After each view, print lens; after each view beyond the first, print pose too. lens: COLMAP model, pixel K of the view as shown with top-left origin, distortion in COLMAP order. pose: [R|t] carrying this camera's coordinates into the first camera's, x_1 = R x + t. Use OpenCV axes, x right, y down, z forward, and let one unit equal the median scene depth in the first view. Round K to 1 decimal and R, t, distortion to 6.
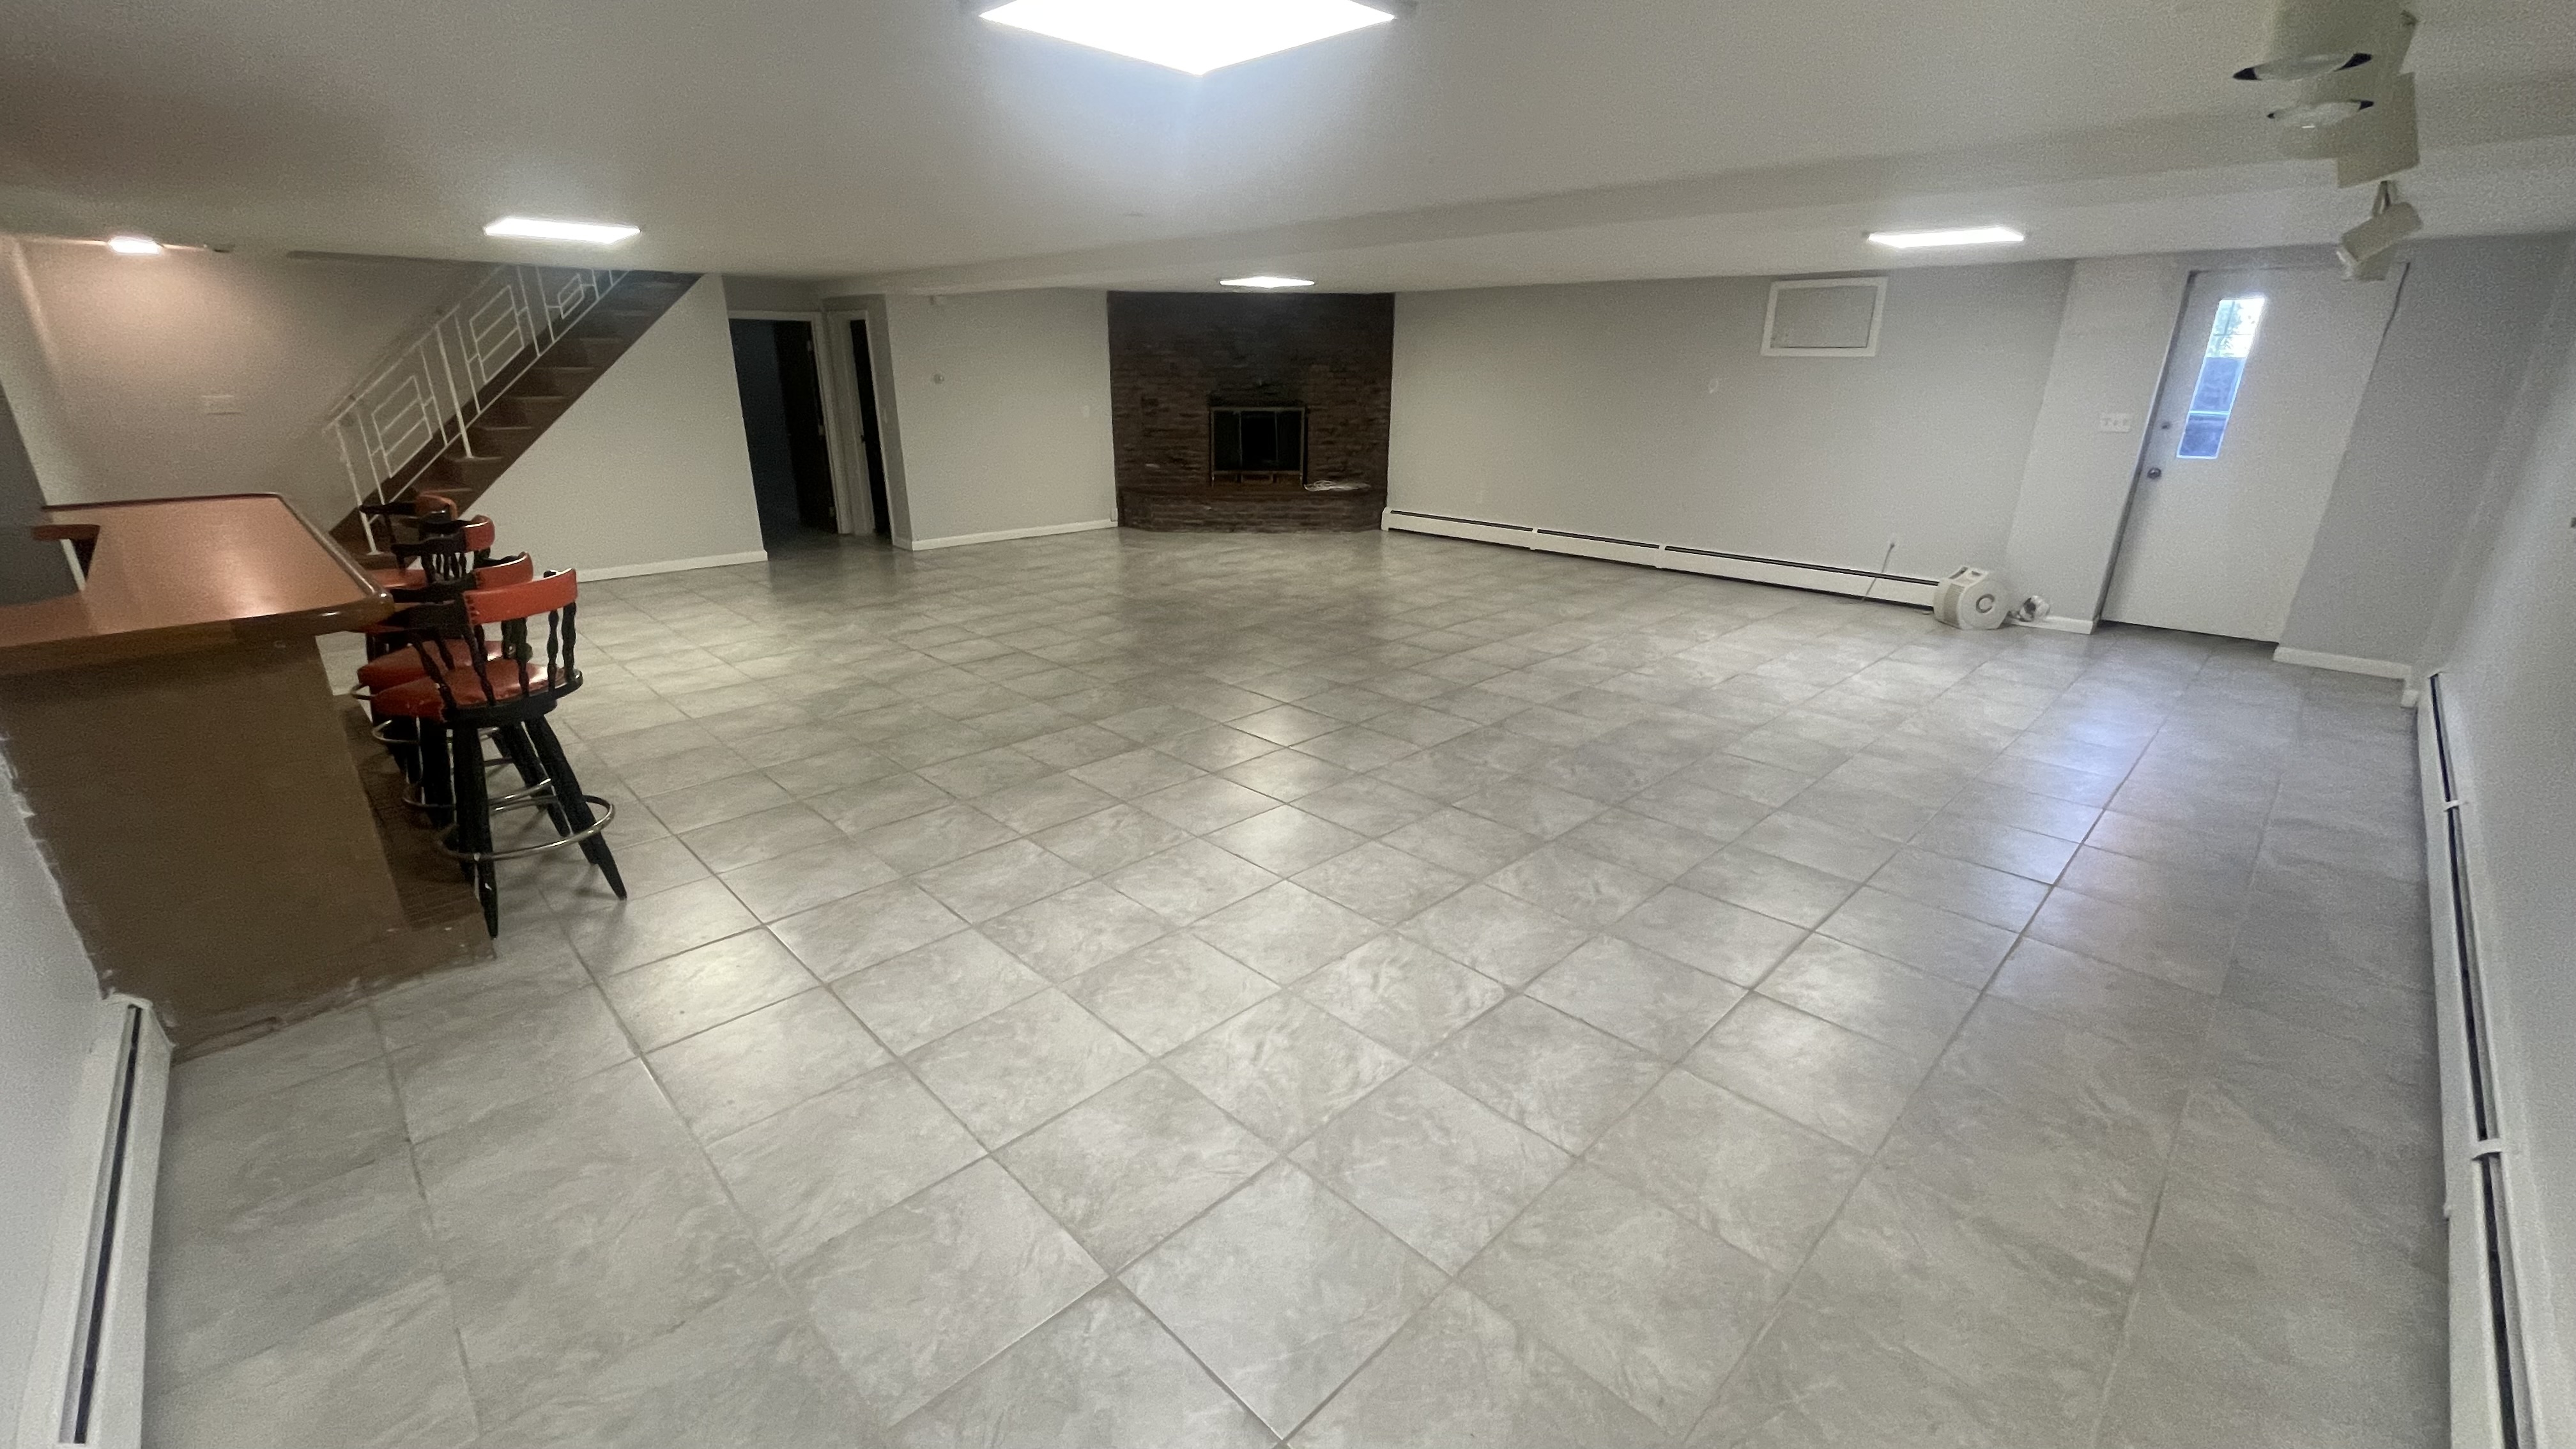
lens RADIAL K [[1044.6, 0, 1273.2], [0, 1044.6, 721.9], [0, 0, 1]] dist [-0.022783, 0.003266]
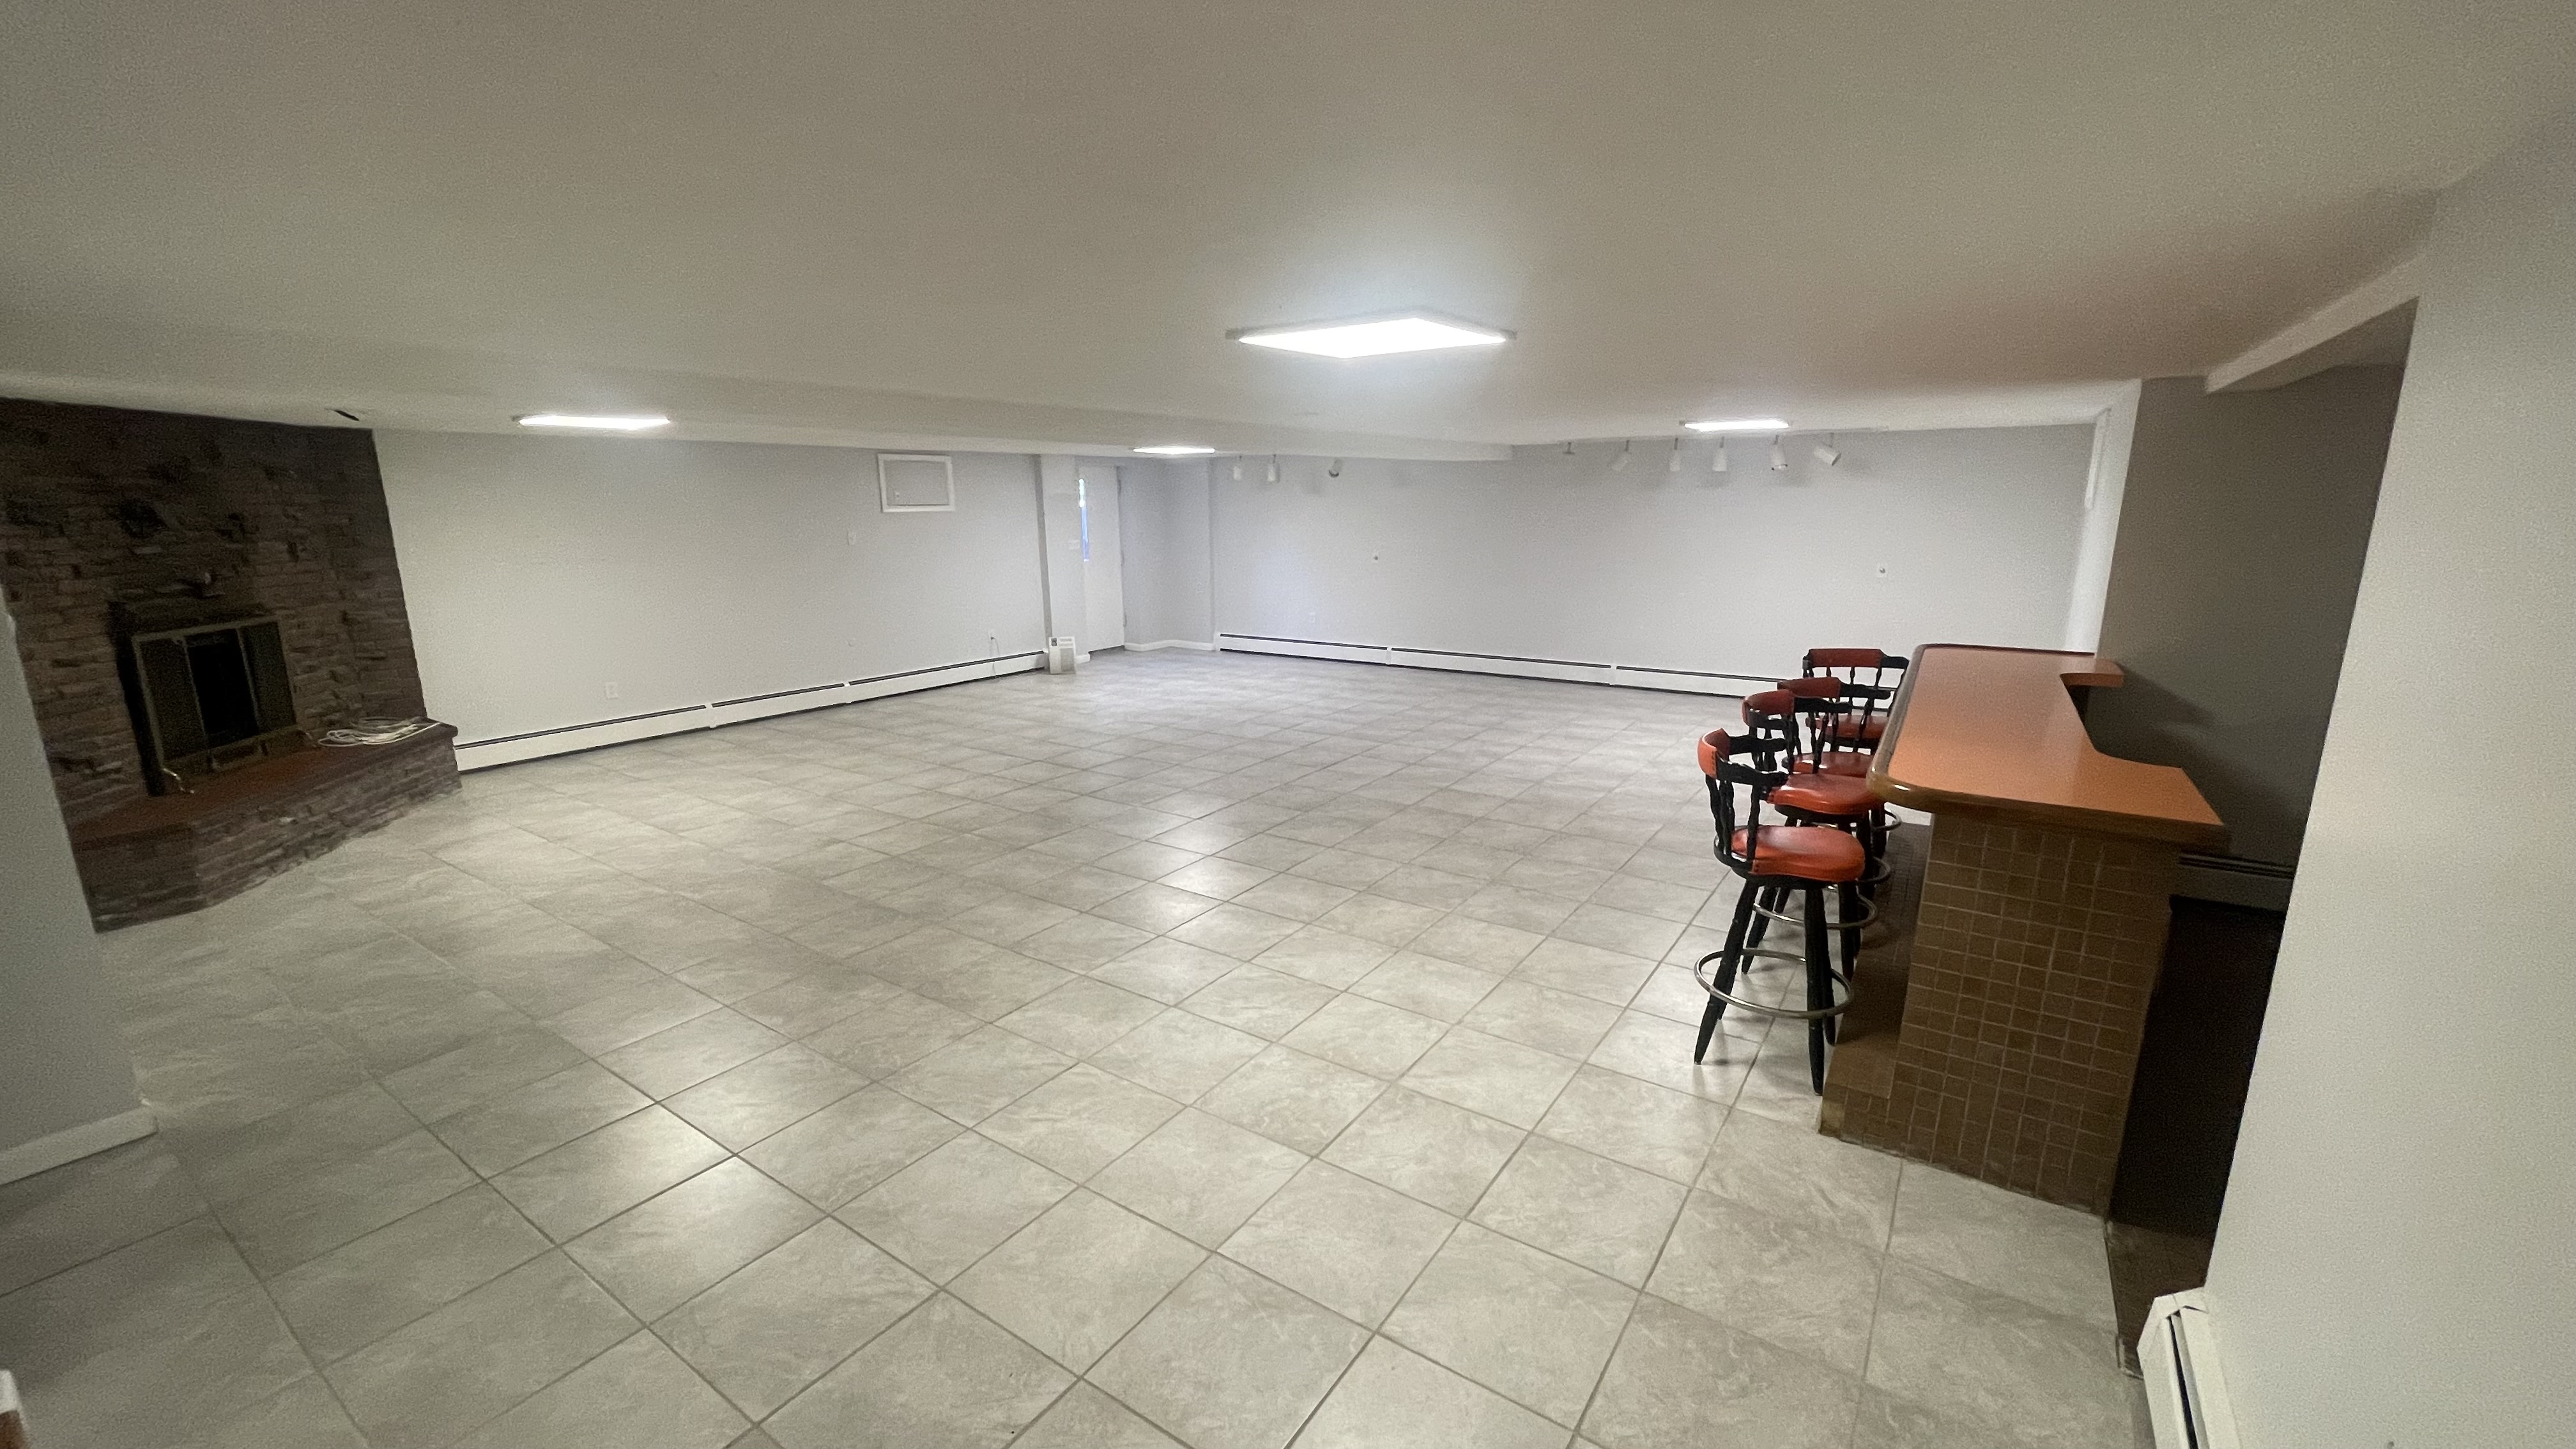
lens RADIAL K [[1044.6, 0, 1274.2], [0, 1044.6, 730.1], [0, 0, 1]] dist [-0.022783, 0.003266]
pose [[-0.196575, -0.215254, 0.956569, -1.285243], [0.323754, 0.906635, 0.270549, -0.460555], [-0.925495, 0.362876, -0.108533, 1.217920]]
